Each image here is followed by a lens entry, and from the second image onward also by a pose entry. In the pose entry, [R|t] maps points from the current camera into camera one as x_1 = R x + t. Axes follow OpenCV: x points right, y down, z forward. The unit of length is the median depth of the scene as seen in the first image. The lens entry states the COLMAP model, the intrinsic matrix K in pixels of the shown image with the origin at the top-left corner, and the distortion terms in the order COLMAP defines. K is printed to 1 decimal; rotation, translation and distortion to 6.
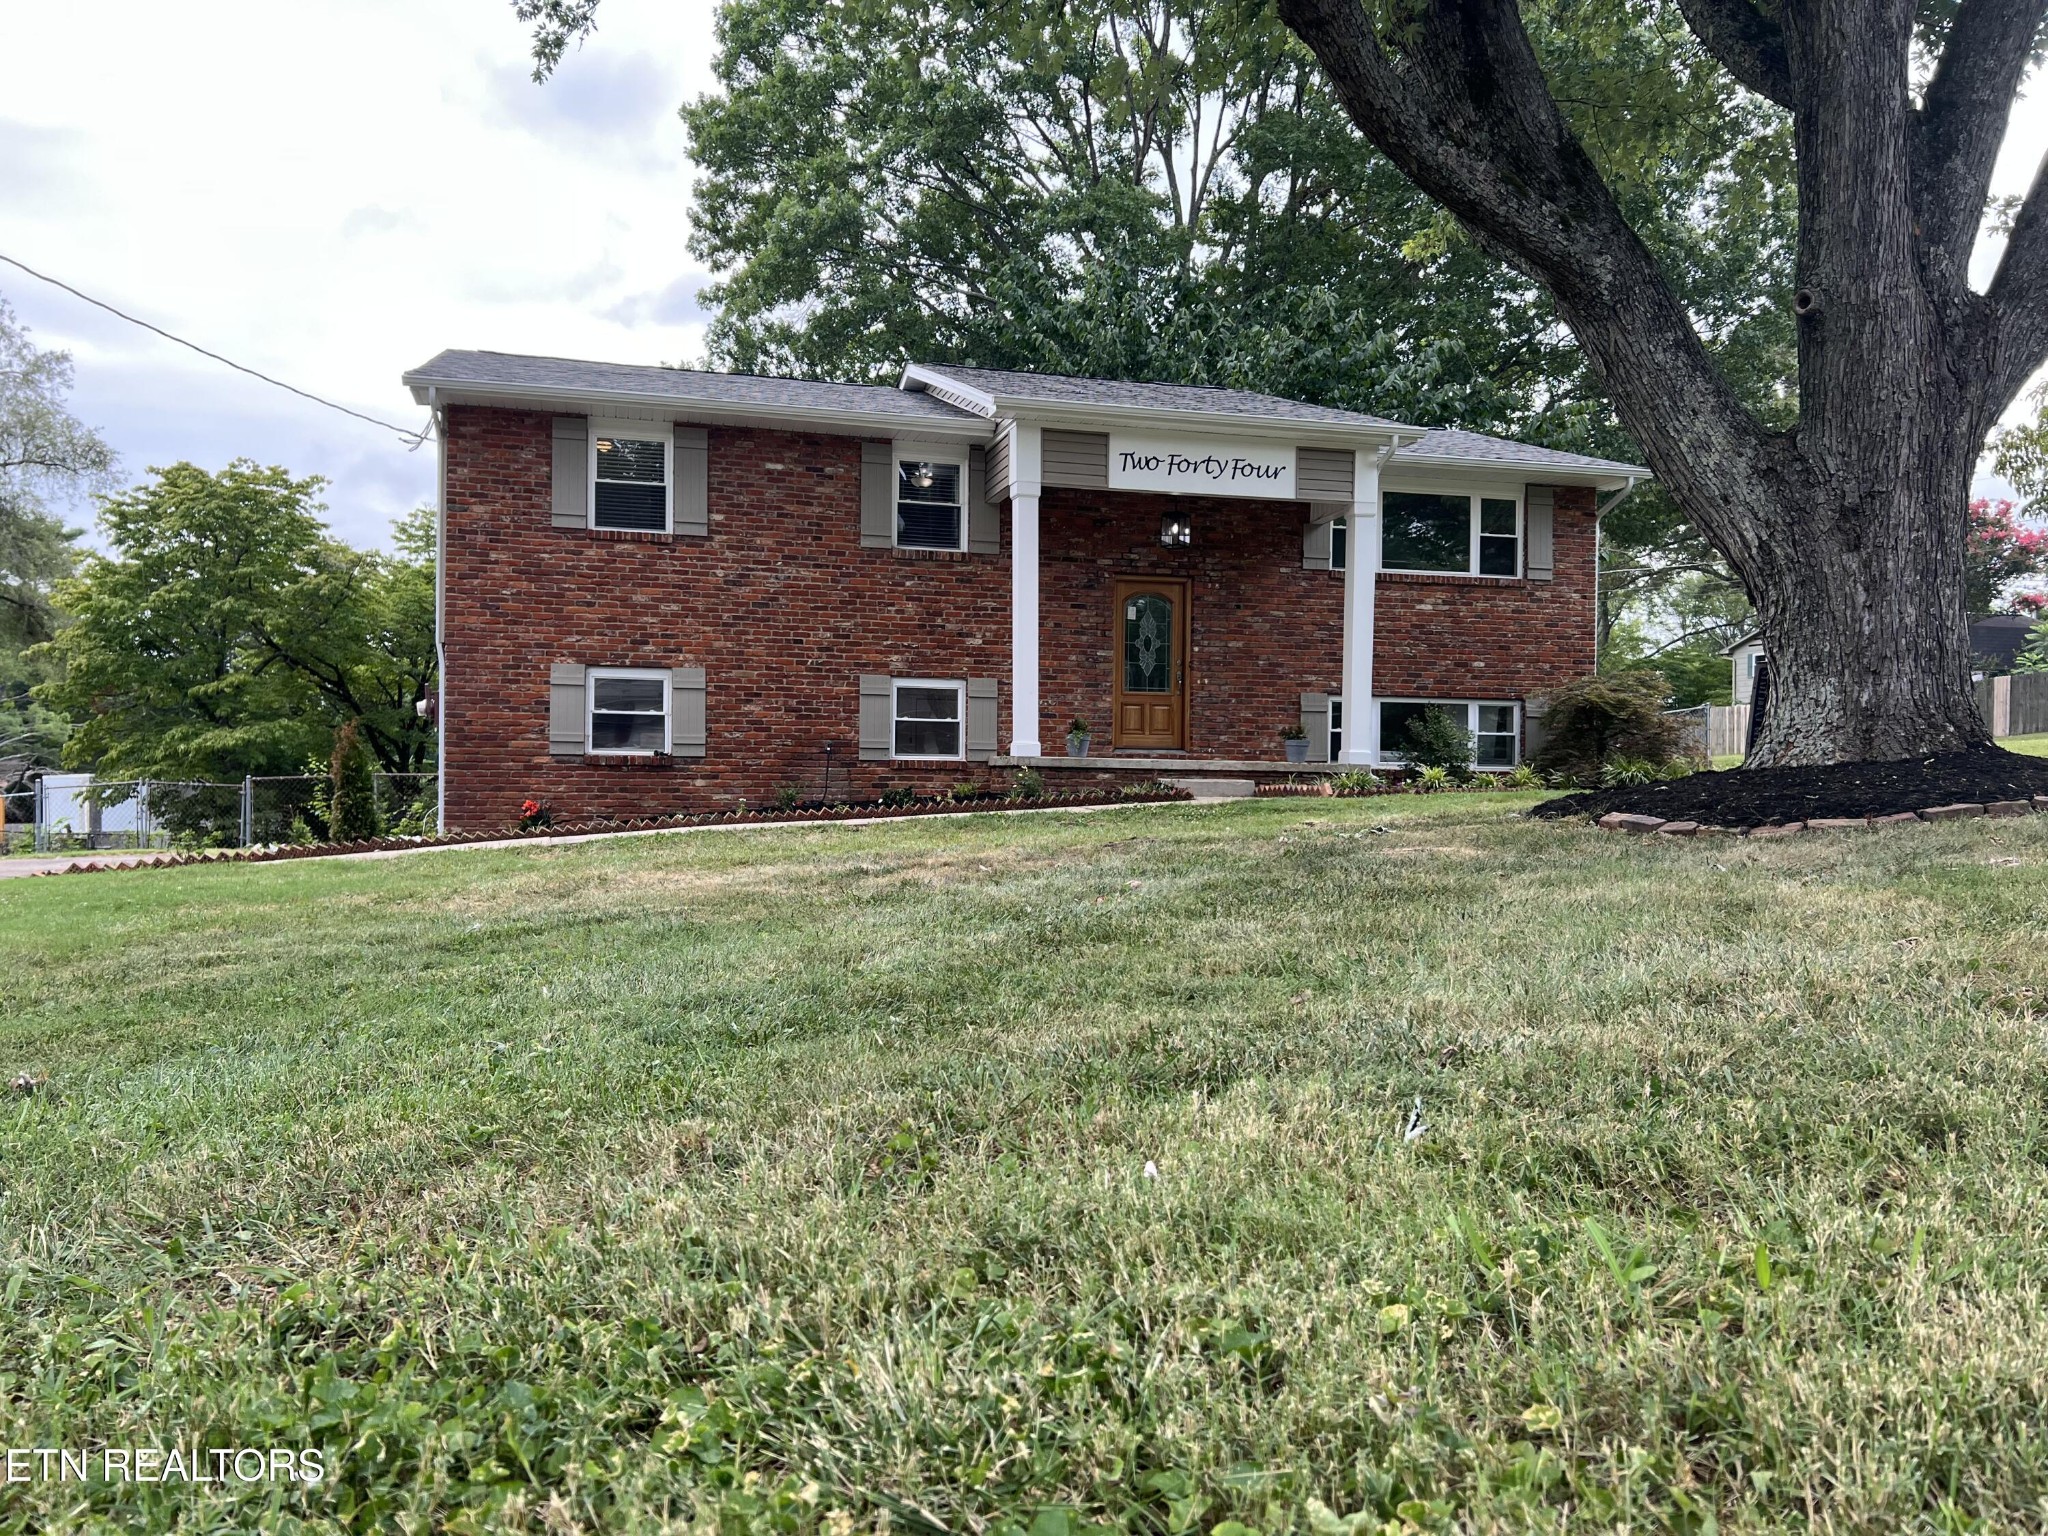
lens RADIAL K [[1547.0, 0, 1023.2], [0, 1547.0, 780.5], [0, 0, 1]] dist [0.067588, -0.077897]
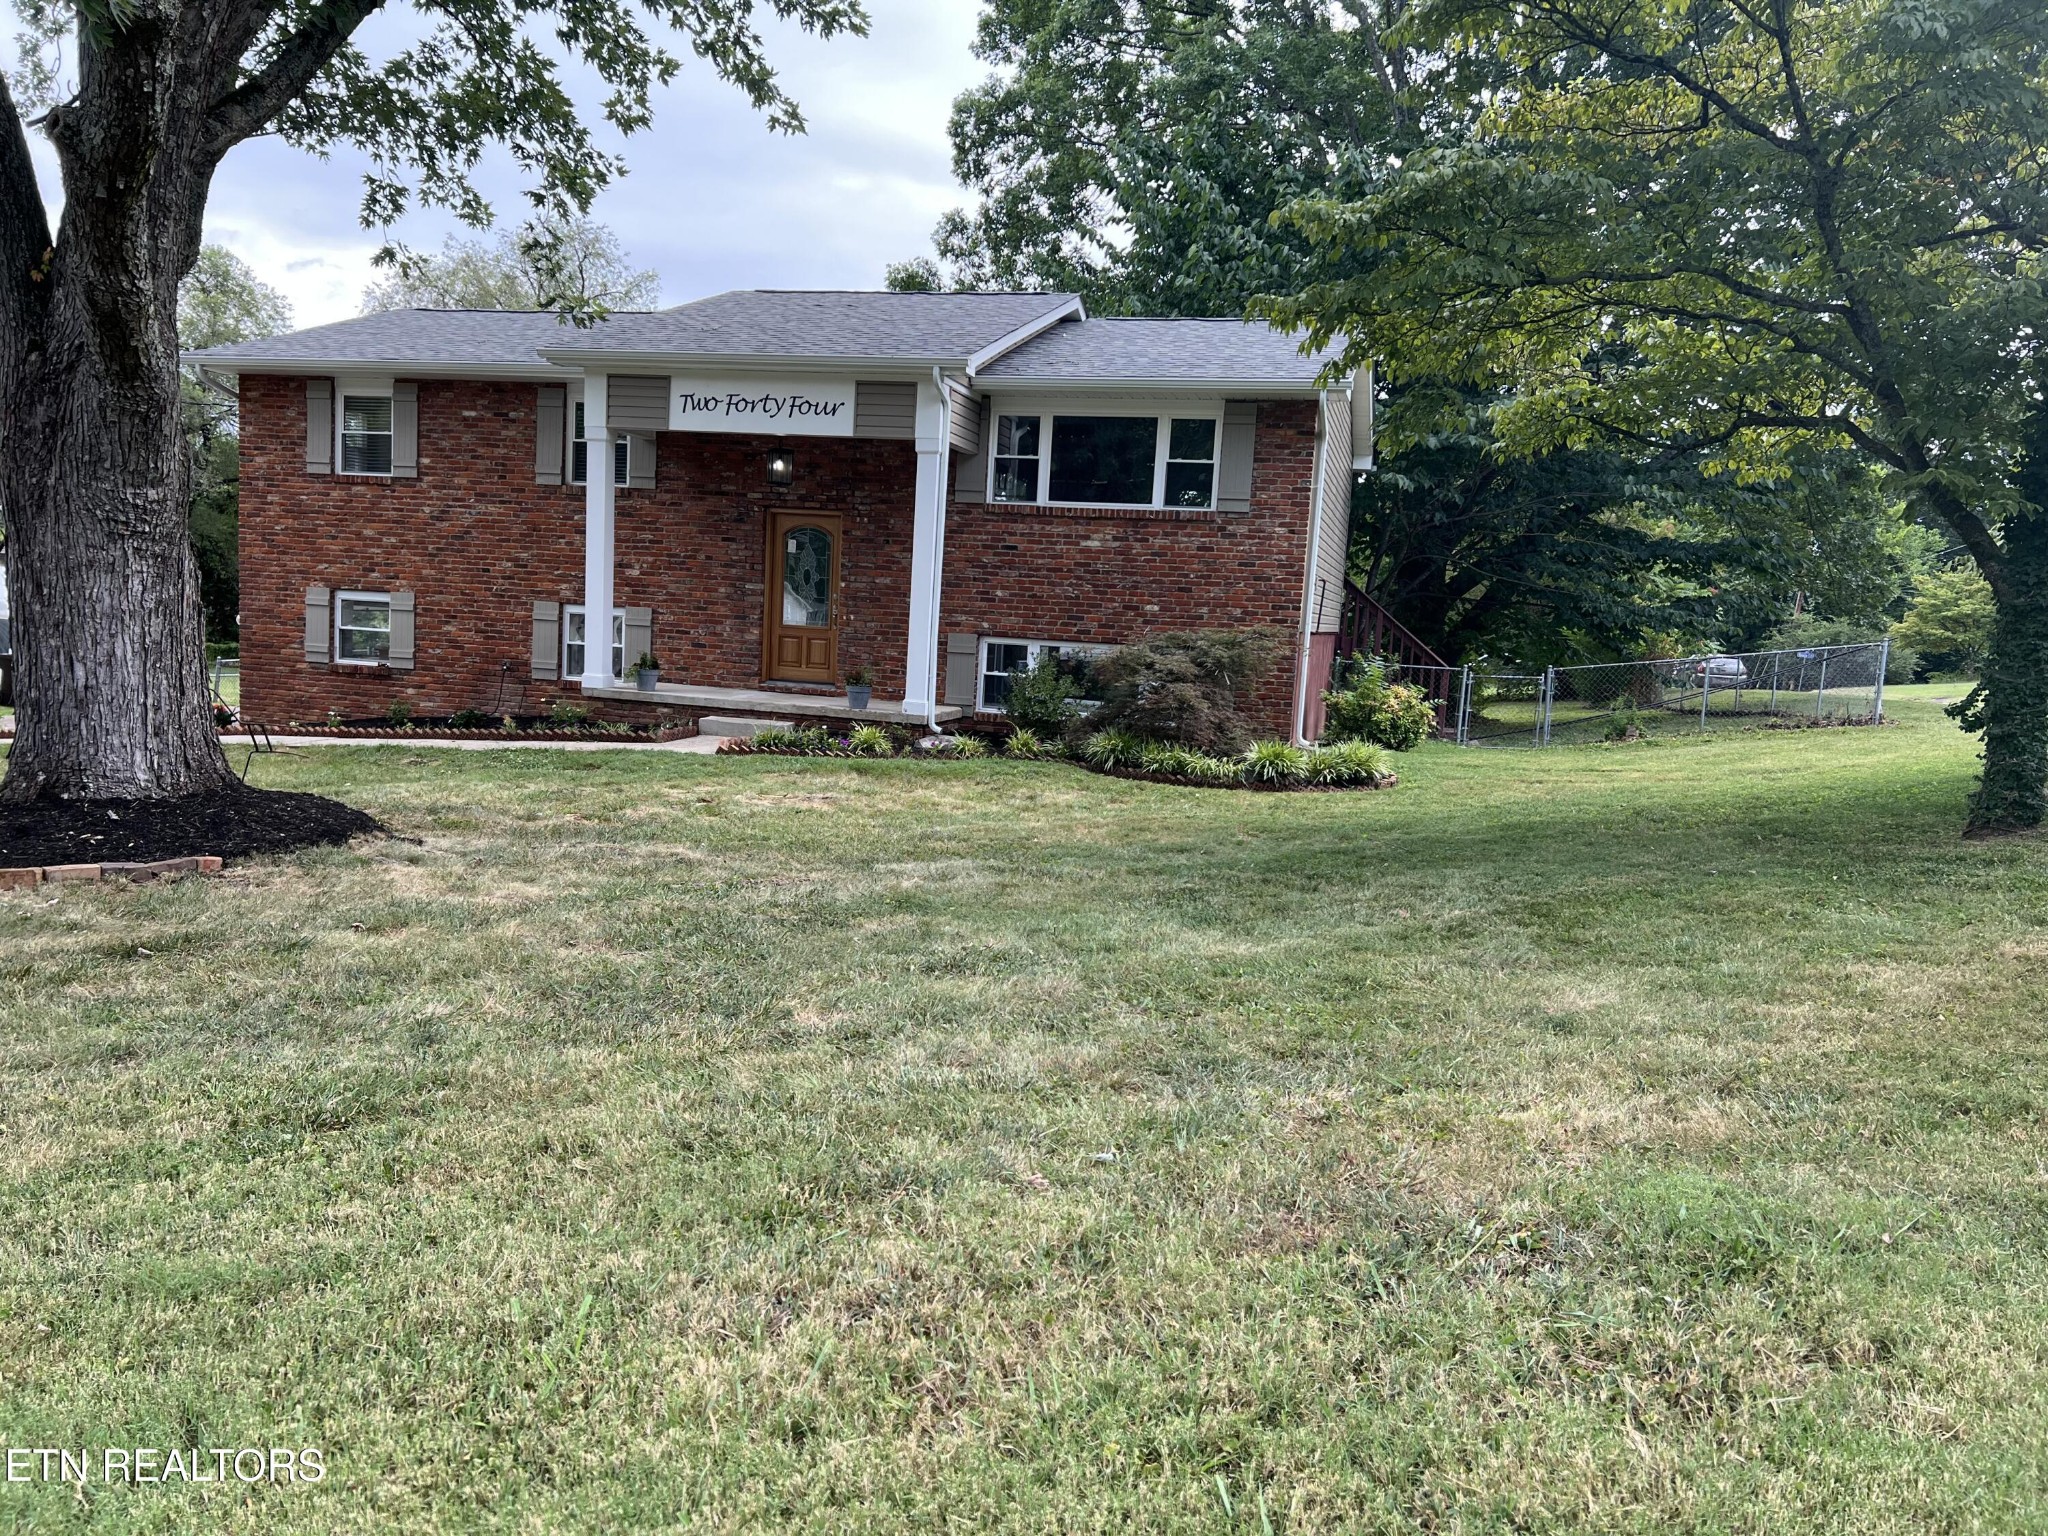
lens RADIAL K [[1530.7, 0, 1026.7], [0, 1530.7, 797.8], [0, 0, 1]] dist [0.100919, -0.244371]
pose [[0.870114, 0.097210, -0.483168, 0.755296], [-0.042702, 0.991538, 0.122590, -0.080176], [0.490996, -0.086035, 0.866903, 0.202374]]
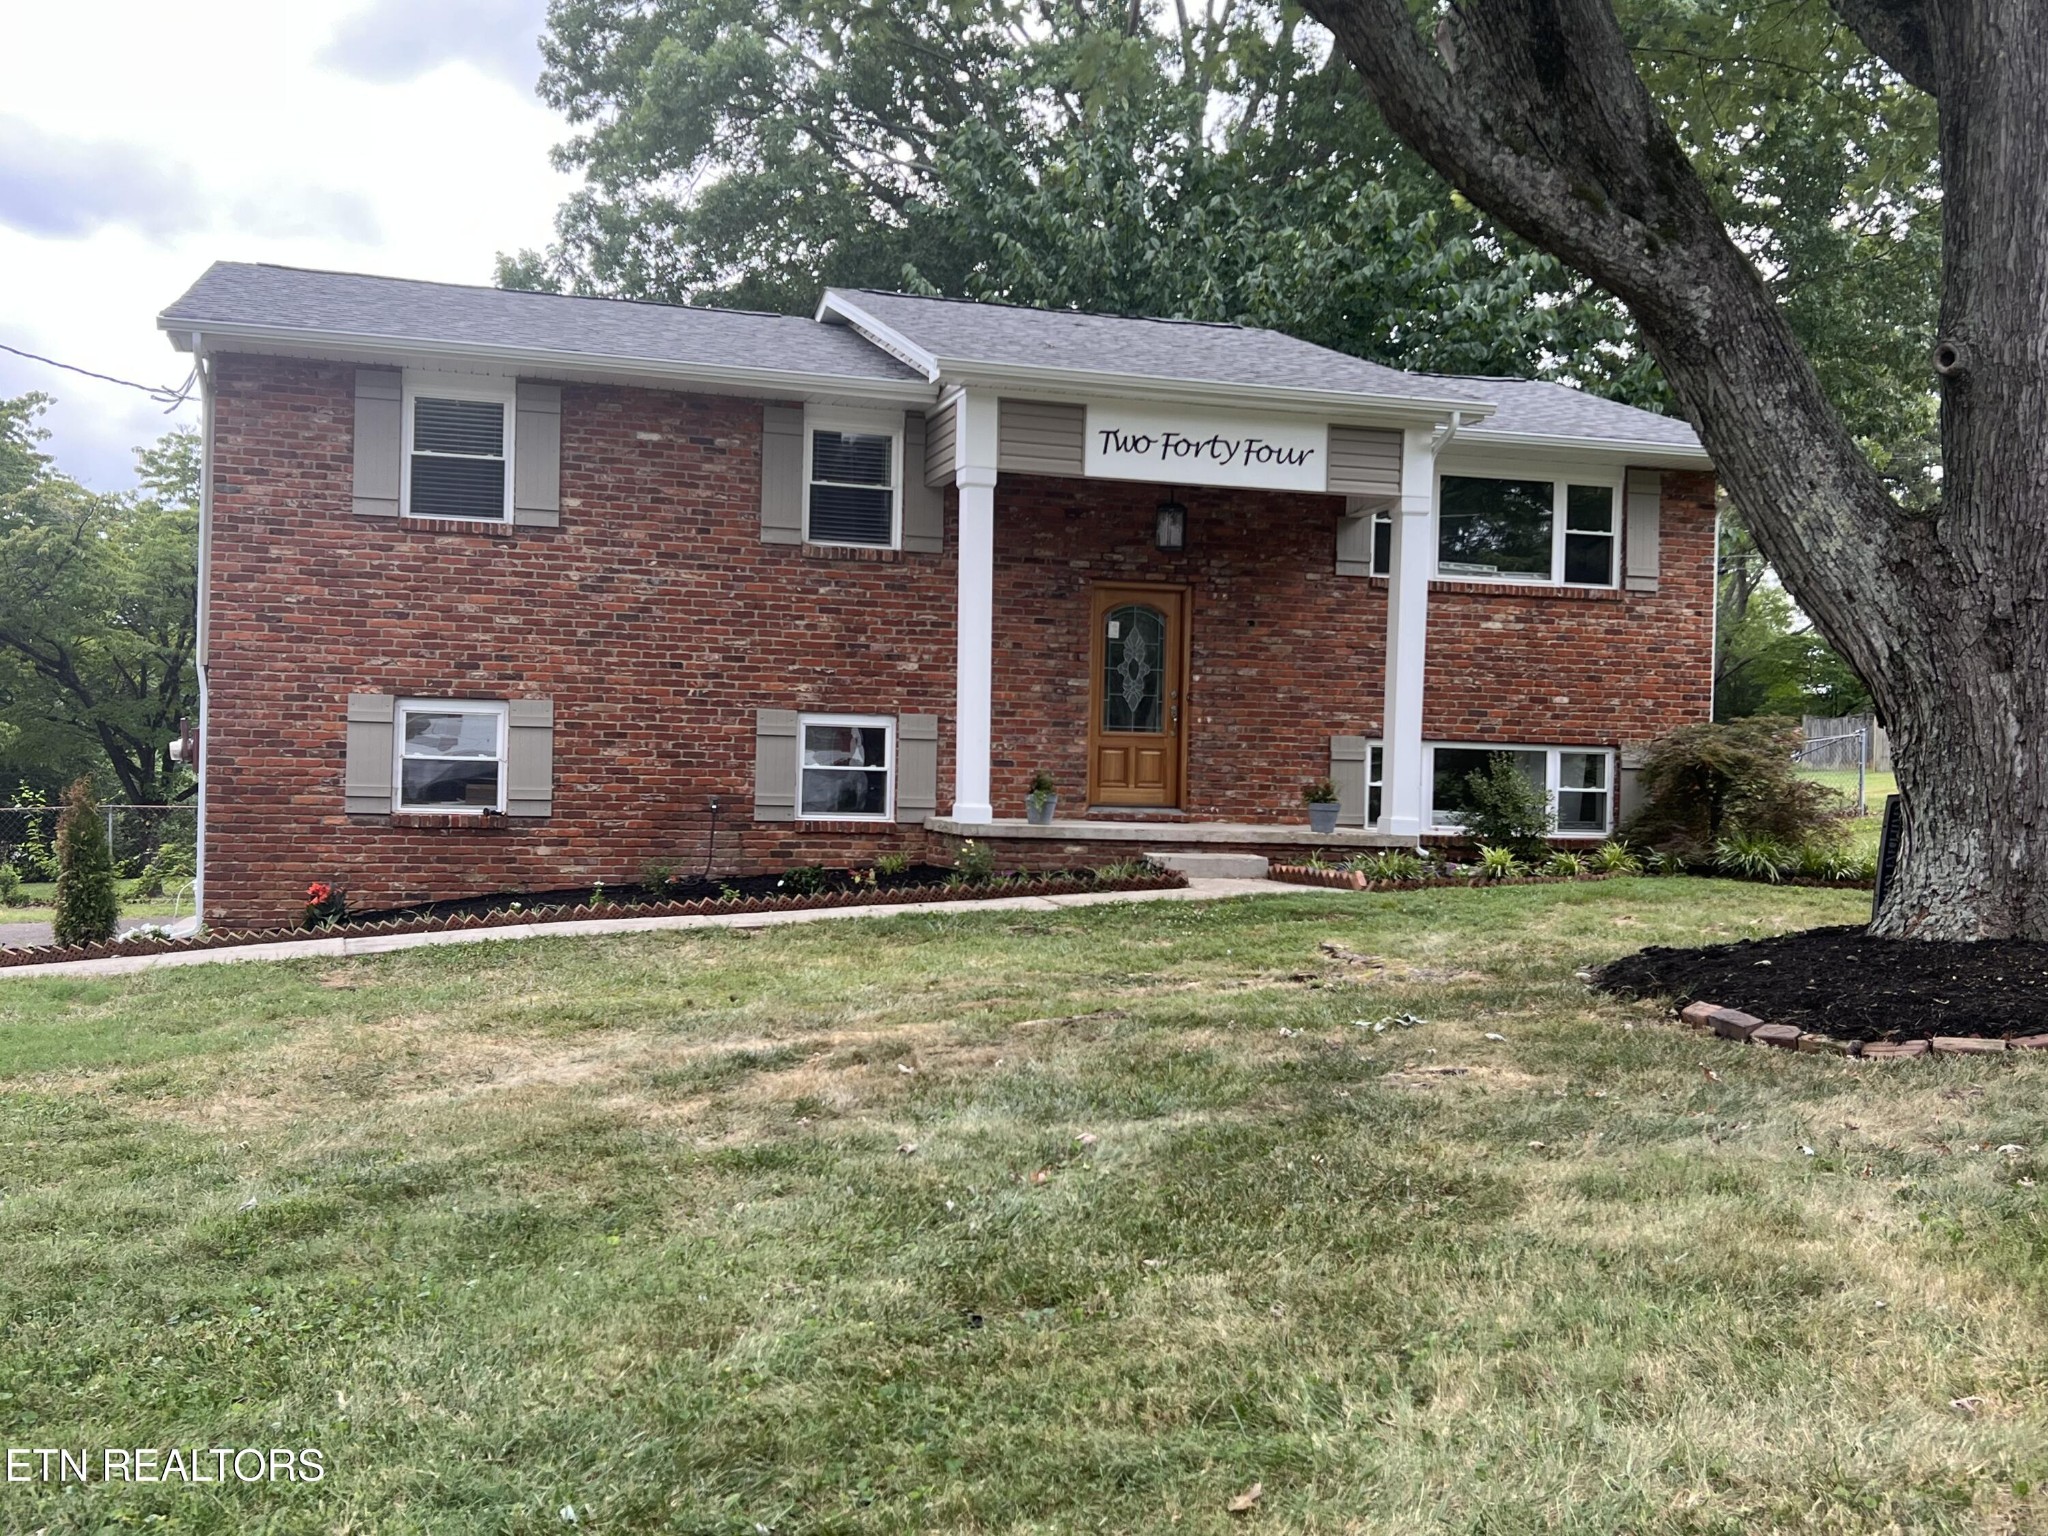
lens RADIAL K [[2051.6, 0, 1036.3], [0, 2051.6, 763.0], [0, 0, 1]] dist [0.103701, -0.183972]
pose [[0.999497, 0.015156, 0.027846, 0.004595], [-0.015158, 0.999885, -0.000148, -0.044095], [-0.027845, -0.000275, 0.999612, -0.019937]]
